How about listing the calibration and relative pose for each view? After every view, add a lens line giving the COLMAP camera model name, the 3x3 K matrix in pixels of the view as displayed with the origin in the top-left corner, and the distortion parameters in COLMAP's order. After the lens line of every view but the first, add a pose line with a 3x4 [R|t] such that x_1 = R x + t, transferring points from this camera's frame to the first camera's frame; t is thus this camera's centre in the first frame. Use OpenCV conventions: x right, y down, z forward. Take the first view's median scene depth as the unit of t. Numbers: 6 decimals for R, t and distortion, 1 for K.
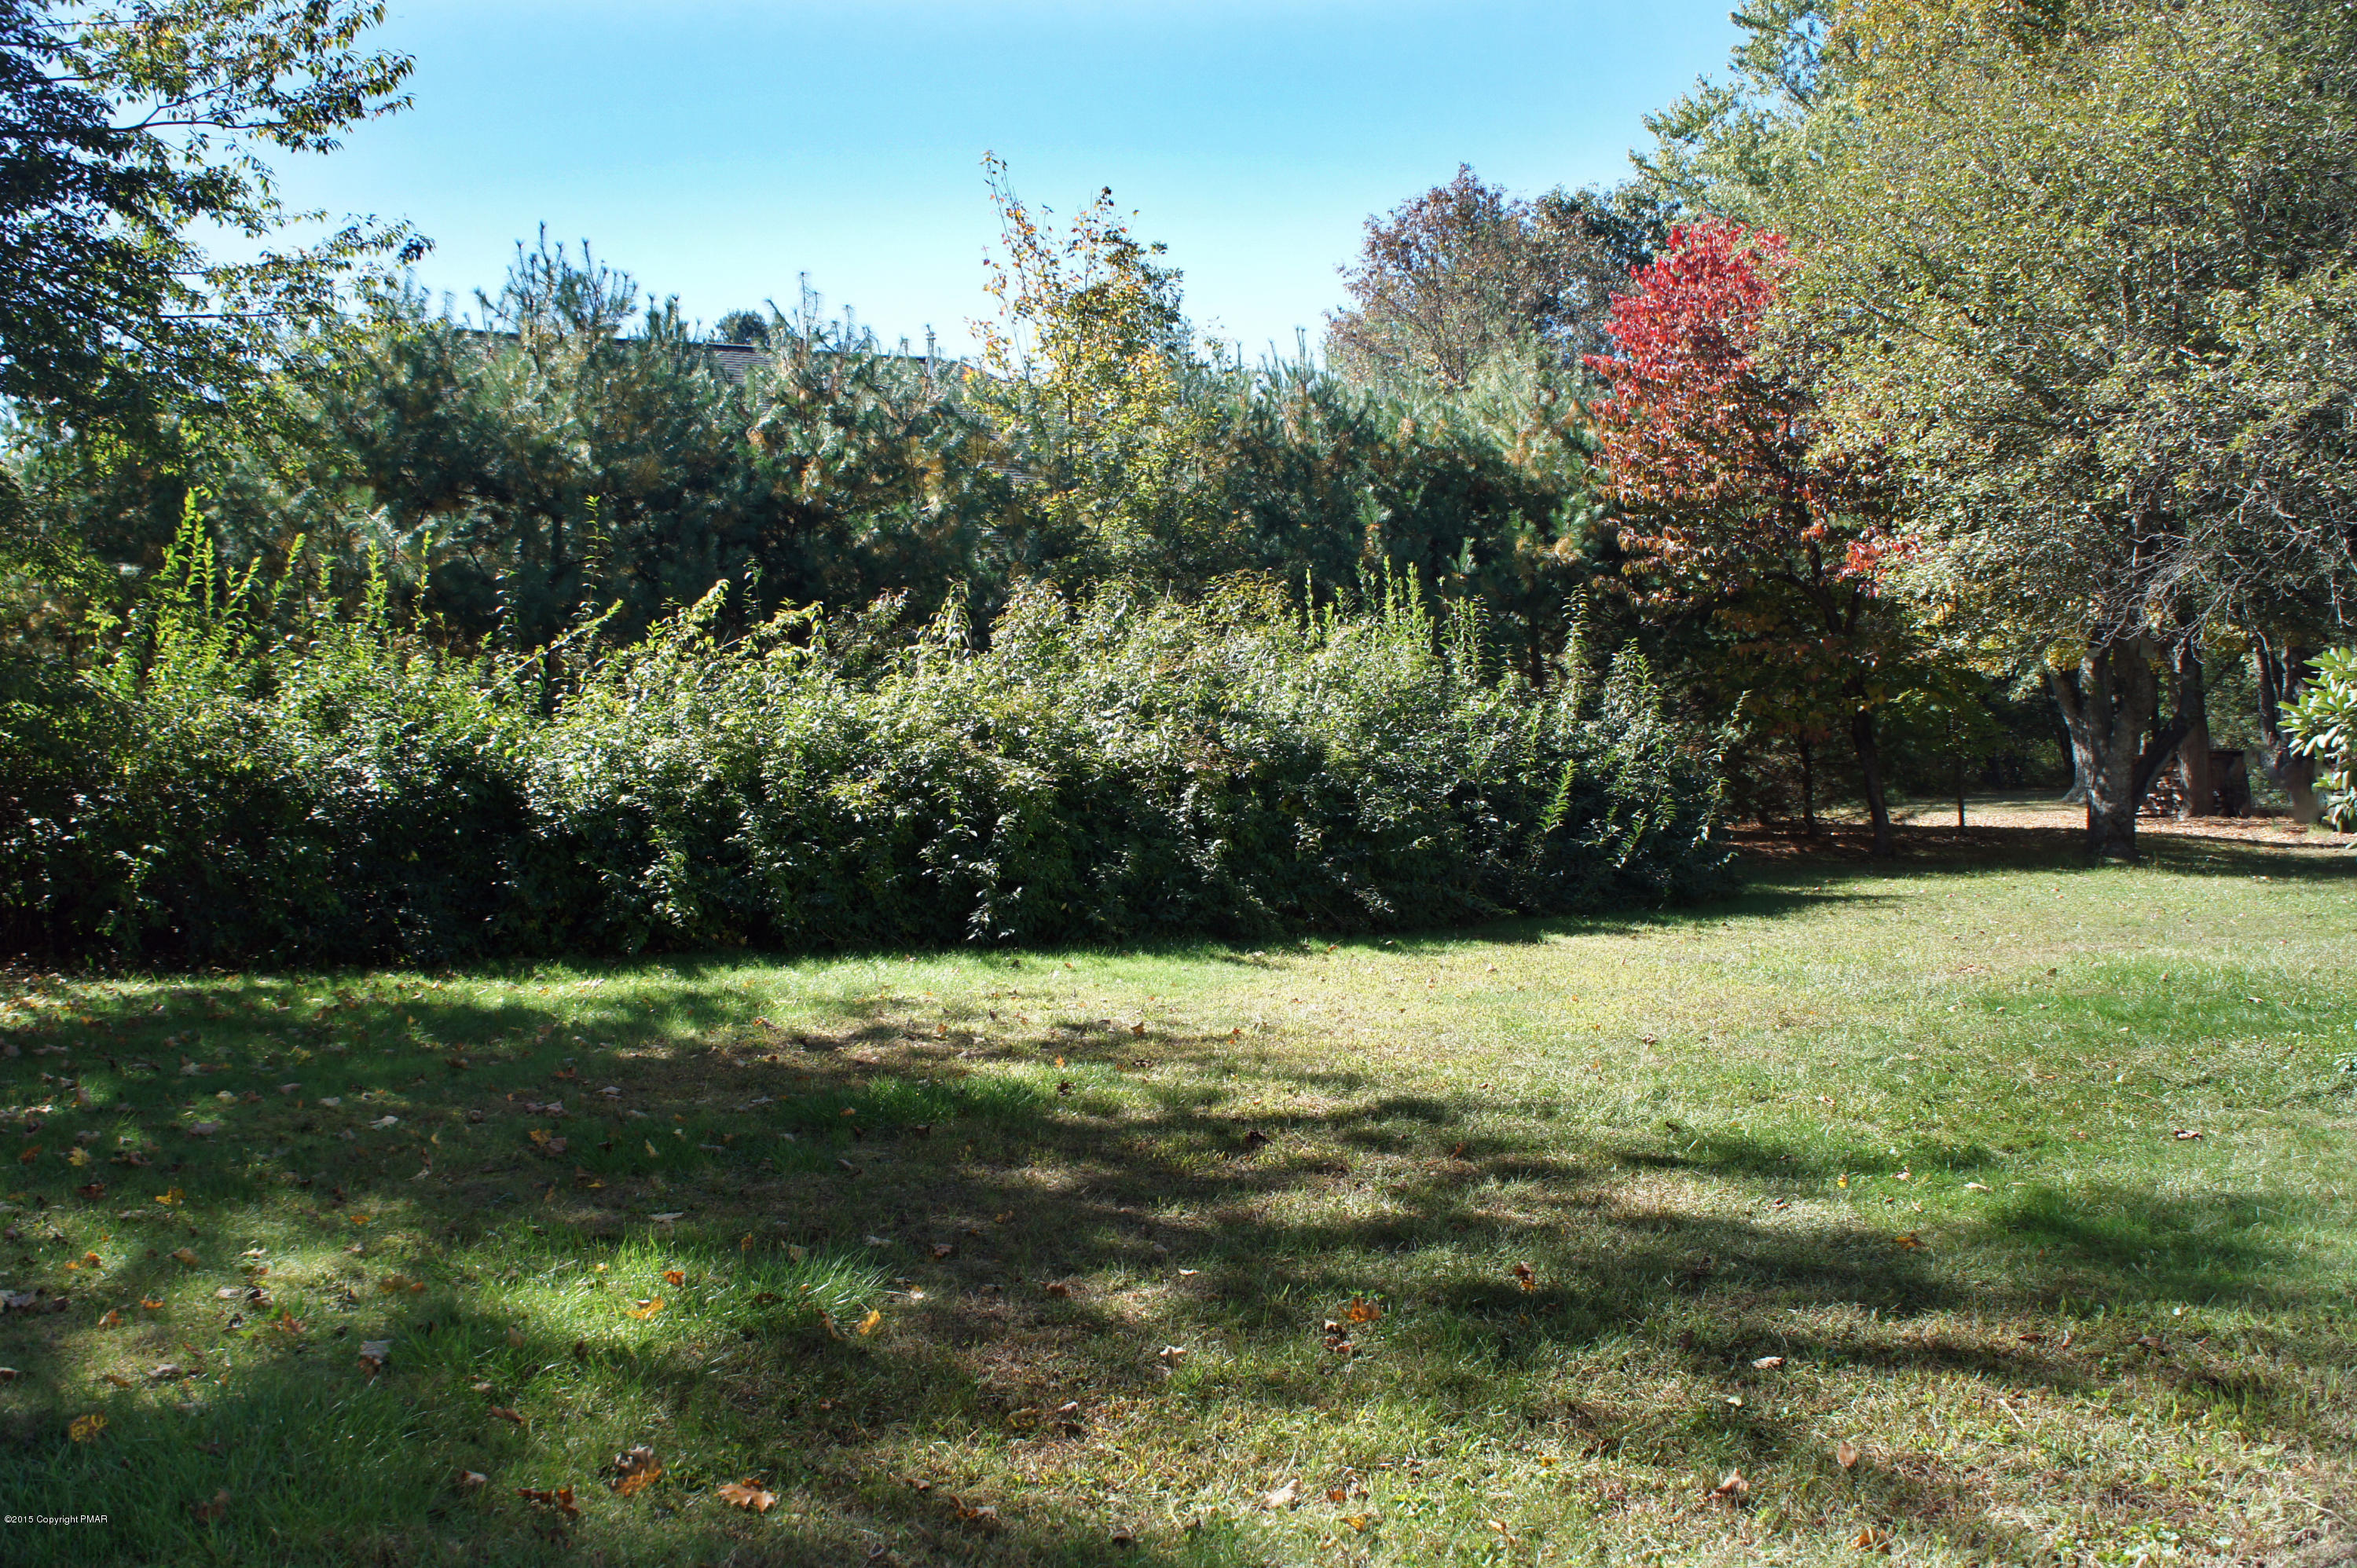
lens RADIAL K [[1850.0, 0, 1178.5], [0, 1850.0, 784.0], [0, 0, 1]] dist [-0.179276, 0.108472]
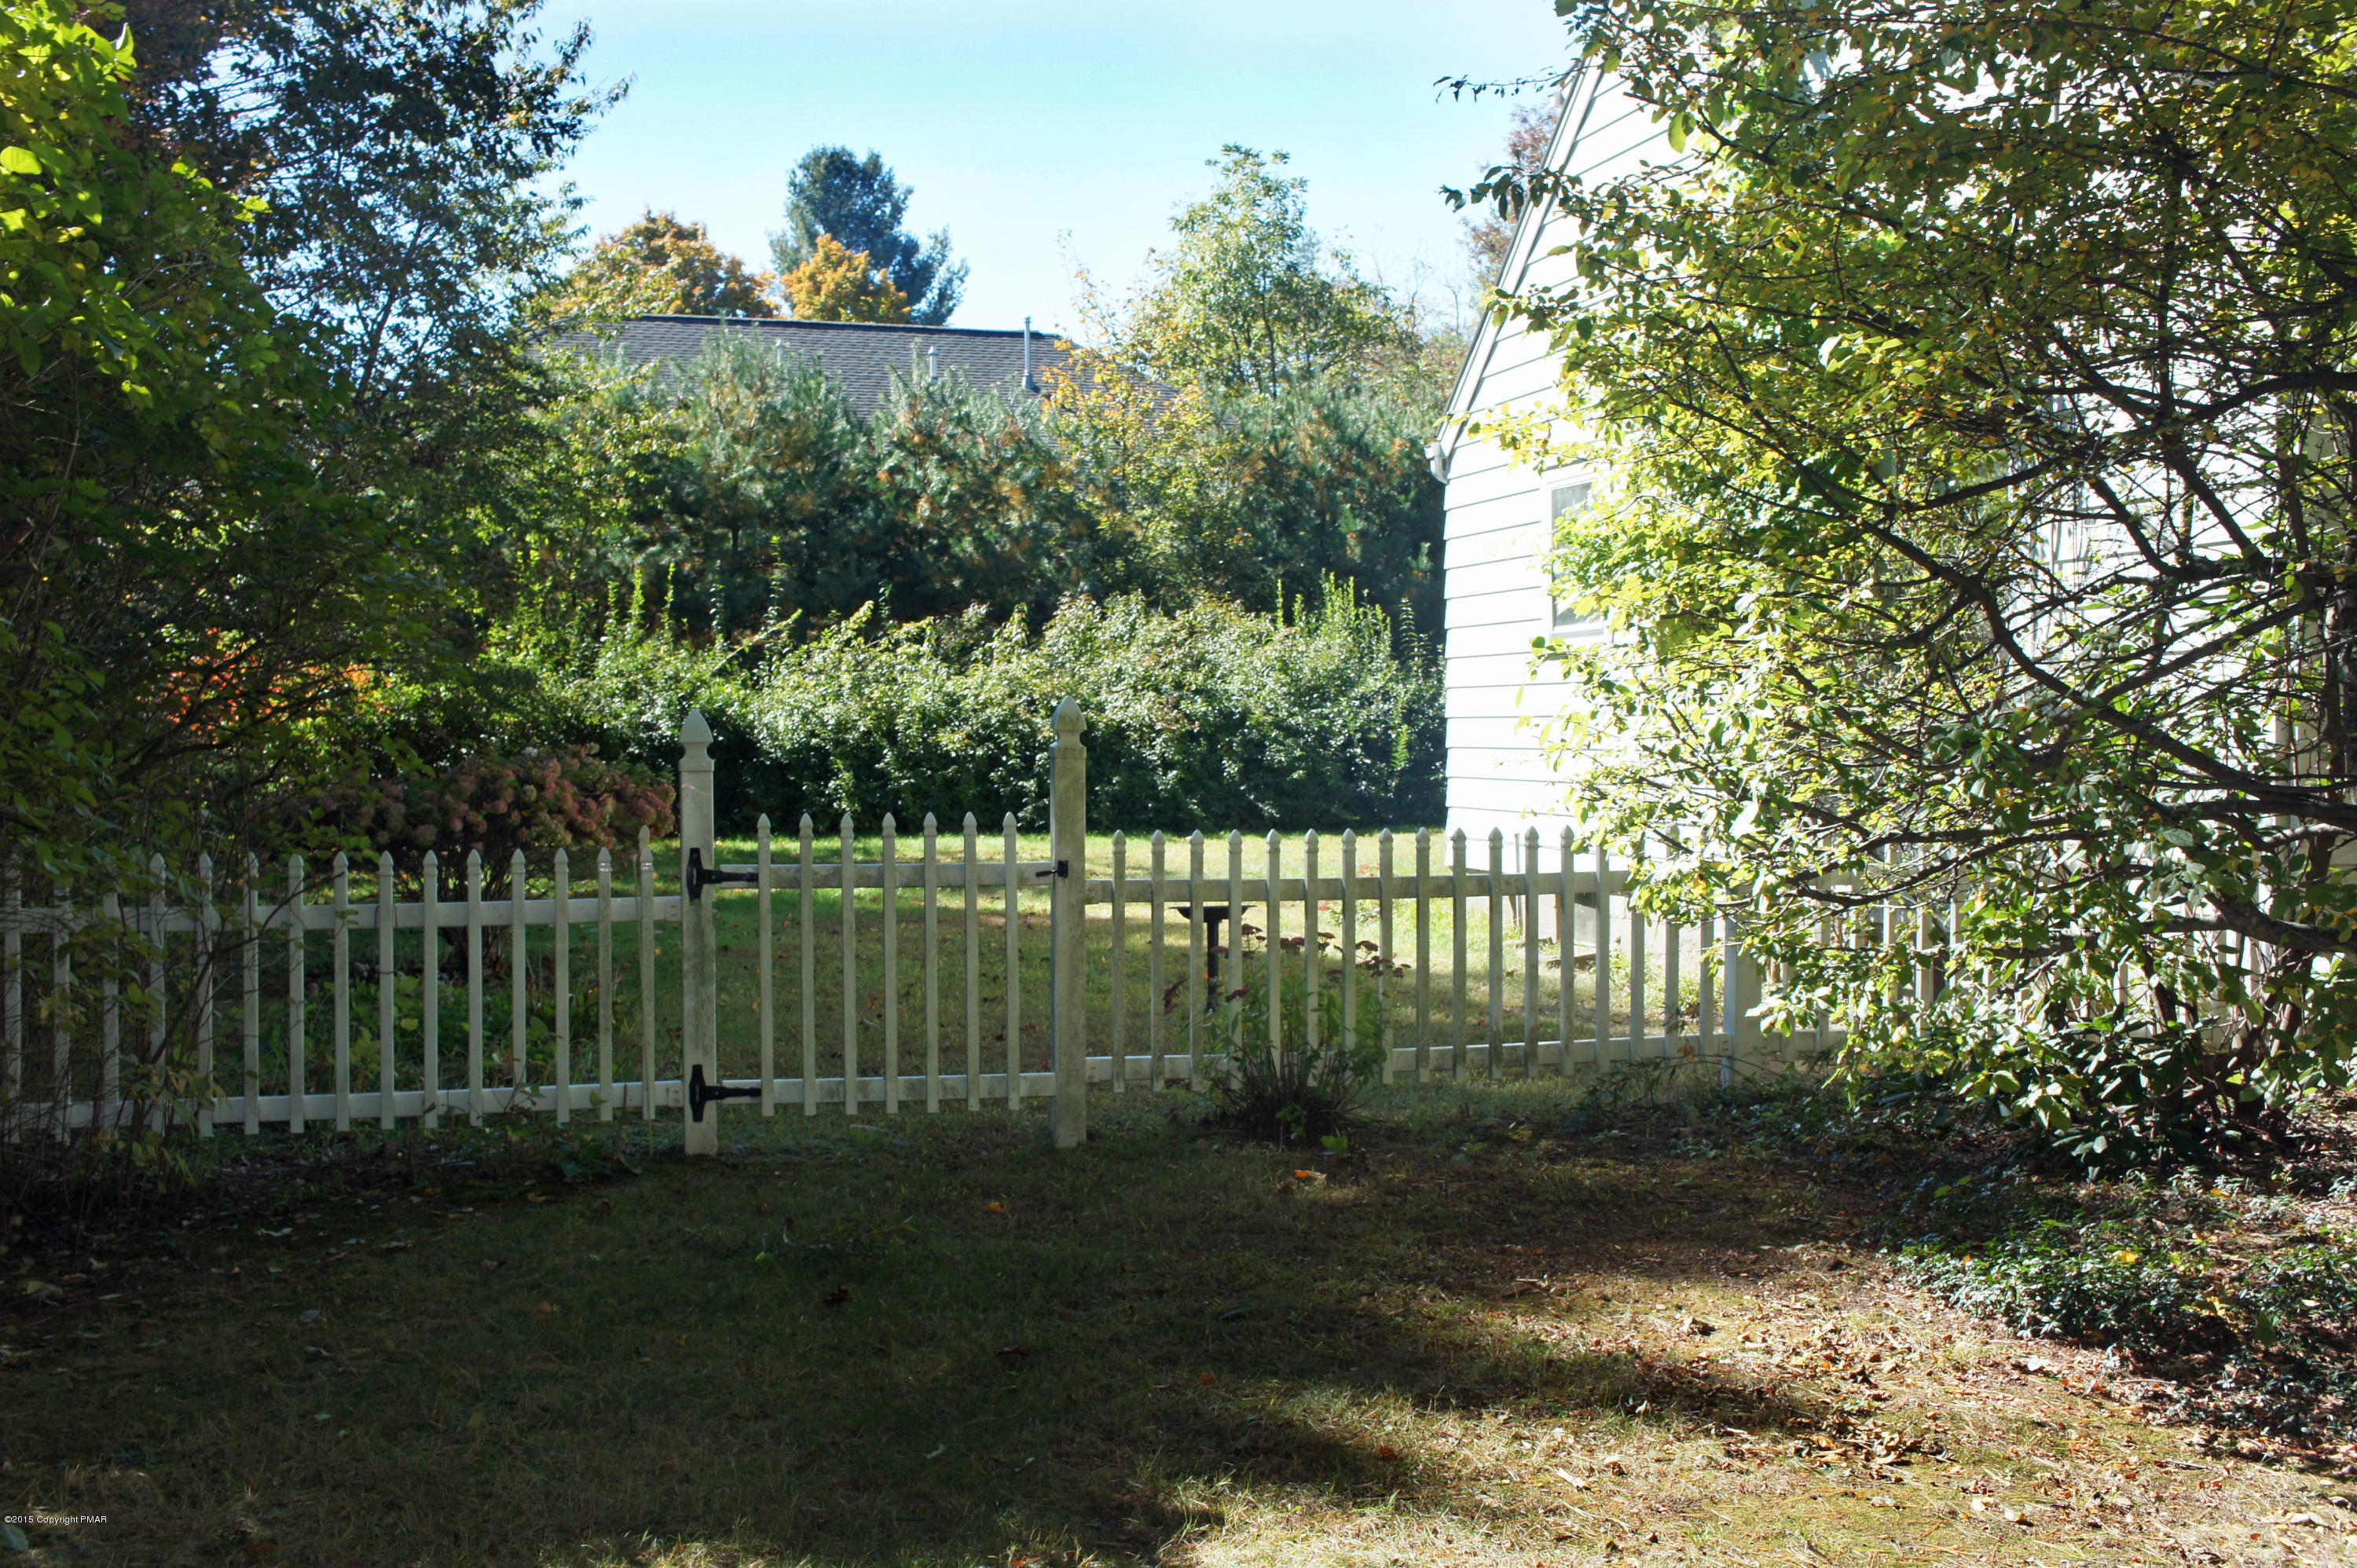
lens RADIAL K [[2480.1, 0, 1178.5], [0, 2480.1, 784.0], [0, 0, 1]] dist [0.001483, -0.001381]
pose [[0.995987, 0.013947, -0.088401, 0.205823], [-0.011529, 0.999547, 0.027810, -0.017632], [0.088749, -0.026679, 0.995697, -1.102792]]
